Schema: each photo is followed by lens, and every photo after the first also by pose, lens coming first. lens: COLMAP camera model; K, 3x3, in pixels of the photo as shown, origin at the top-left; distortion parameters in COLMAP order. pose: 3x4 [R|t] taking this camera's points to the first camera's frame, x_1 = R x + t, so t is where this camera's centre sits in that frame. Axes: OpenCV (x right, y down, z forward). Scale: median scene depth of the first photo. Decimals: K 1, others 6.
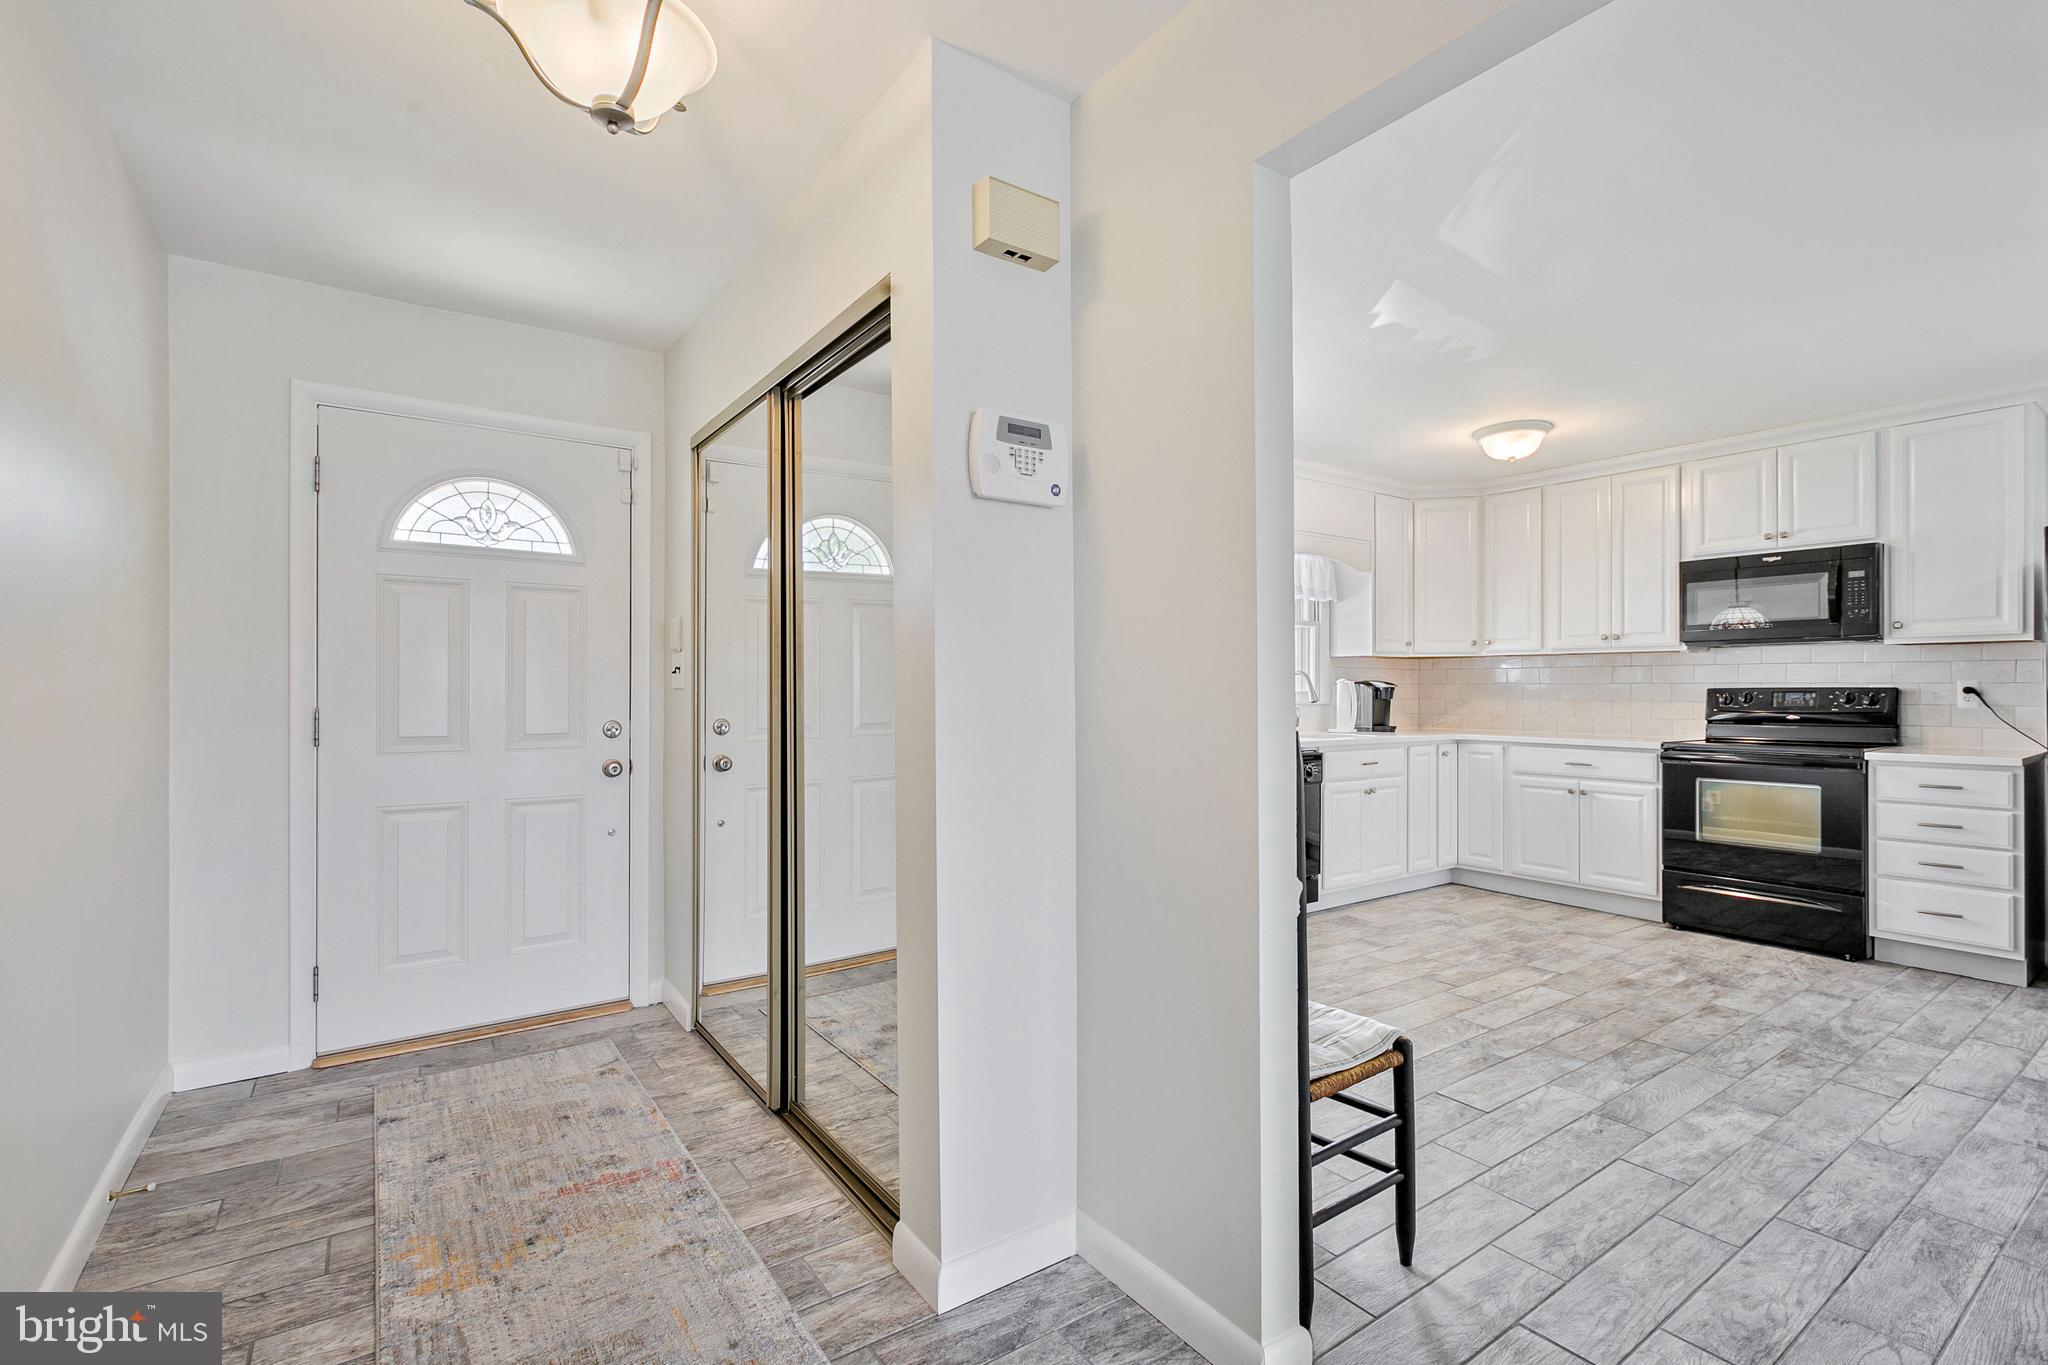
lens RADIAL K [[943.1, 0, 996.7], [0, 943.1, 683.5], [0, 0, 1]] dist [-0.000136, -0.002822]
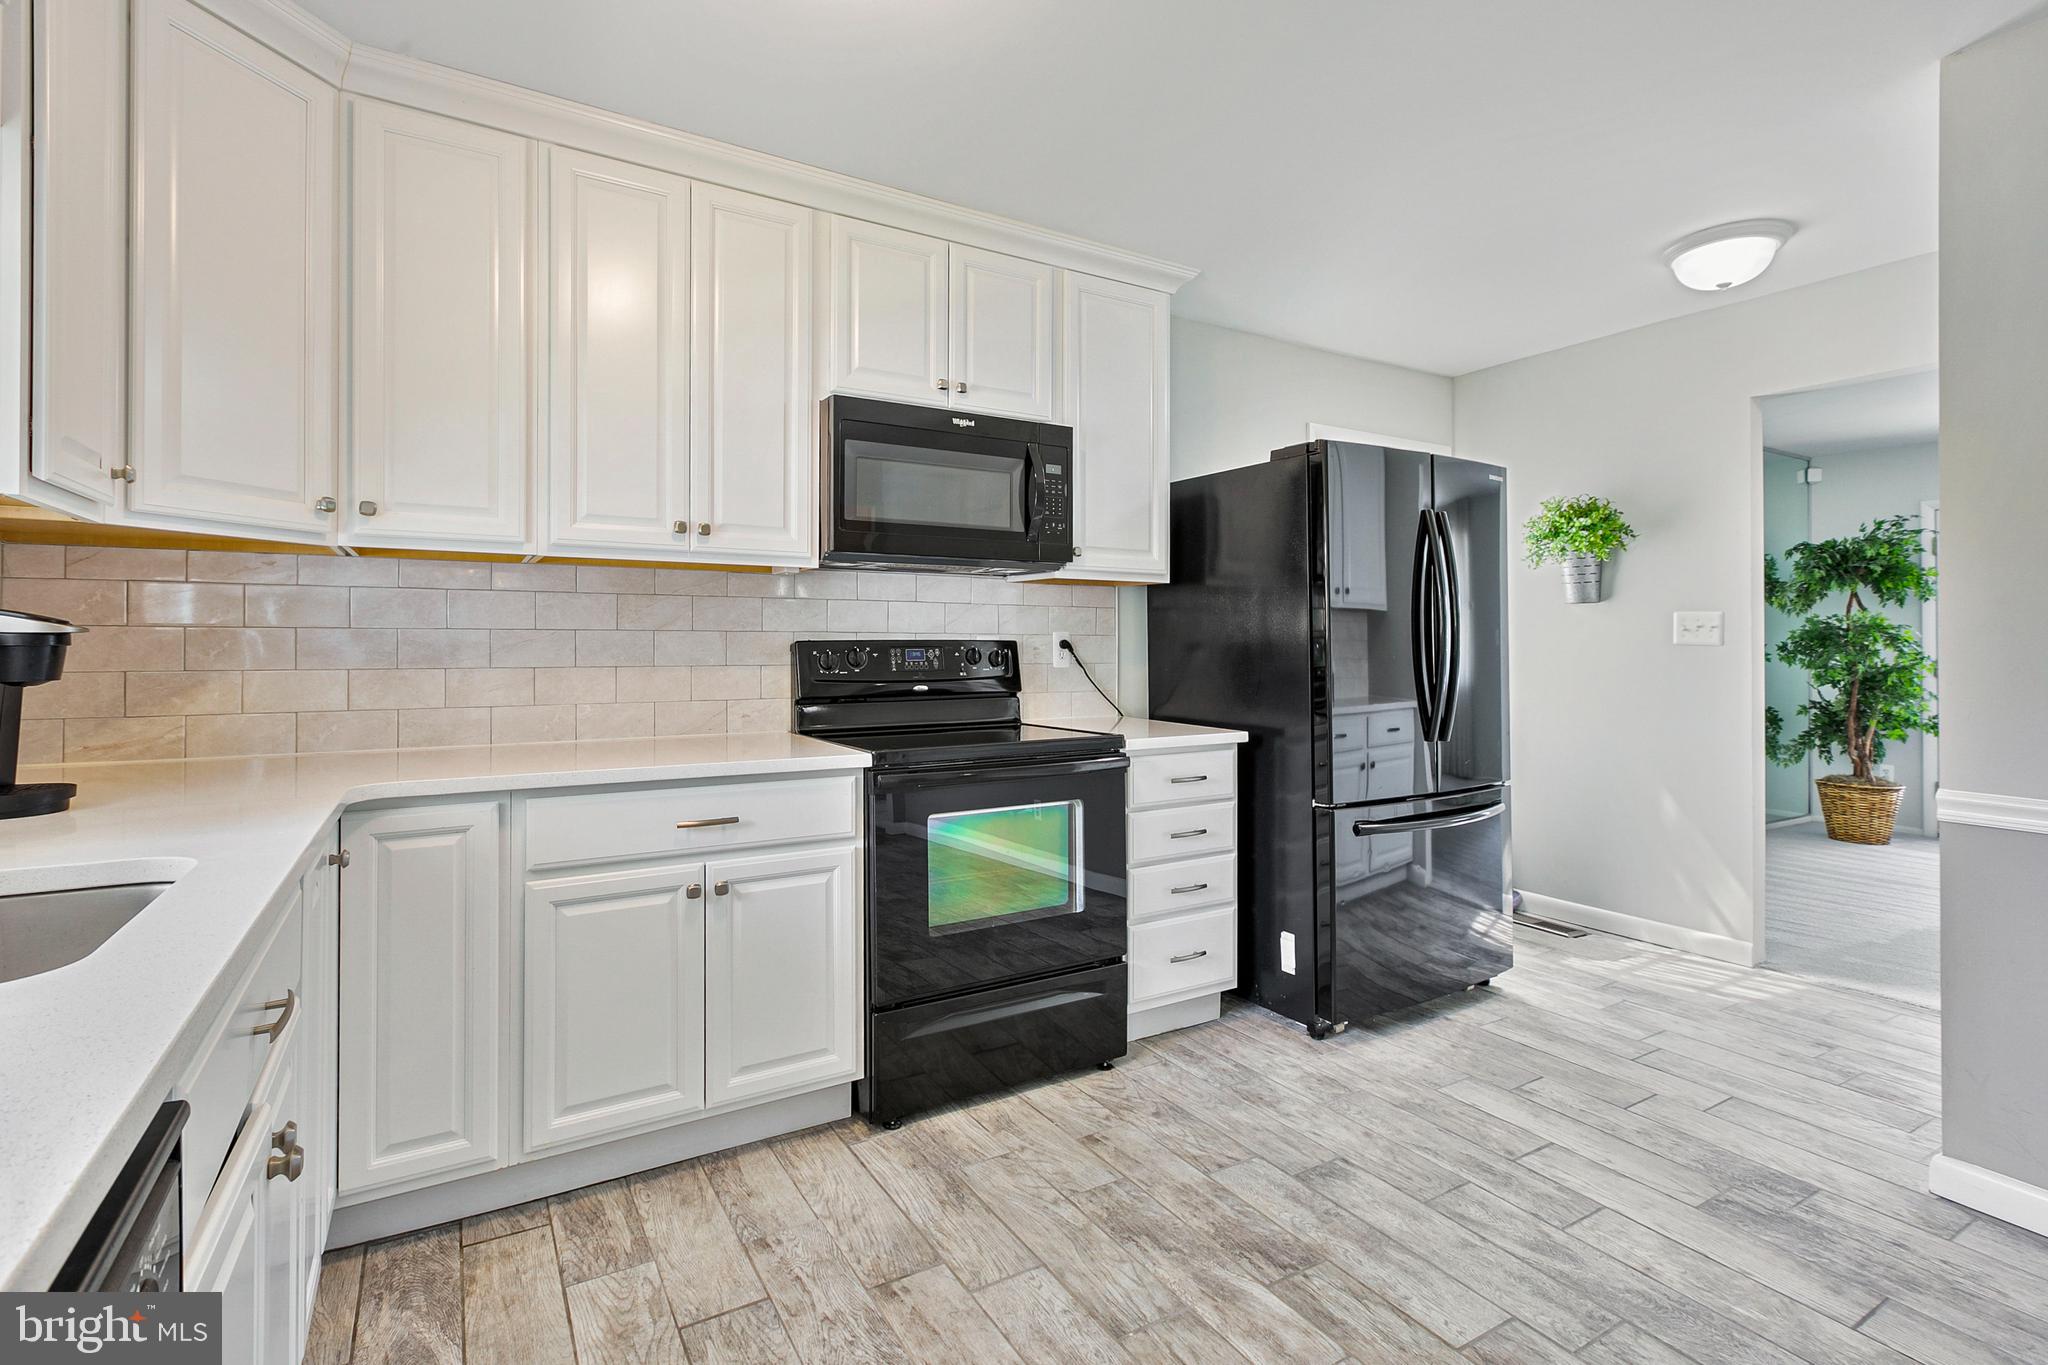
lens RADIAL K [[943.1, 0, 1013.6], [0, 943.1, 640.4], [0, 0, 1]] dist [-0.000136, -0.002822]
pose [[0.078368, 0.008523, 0.996888, 0.239178], [-0.002470, 0.999962, -0.008355, 0.009646], [-0.996921, -0.001808, 0.078386, 0.933612]]
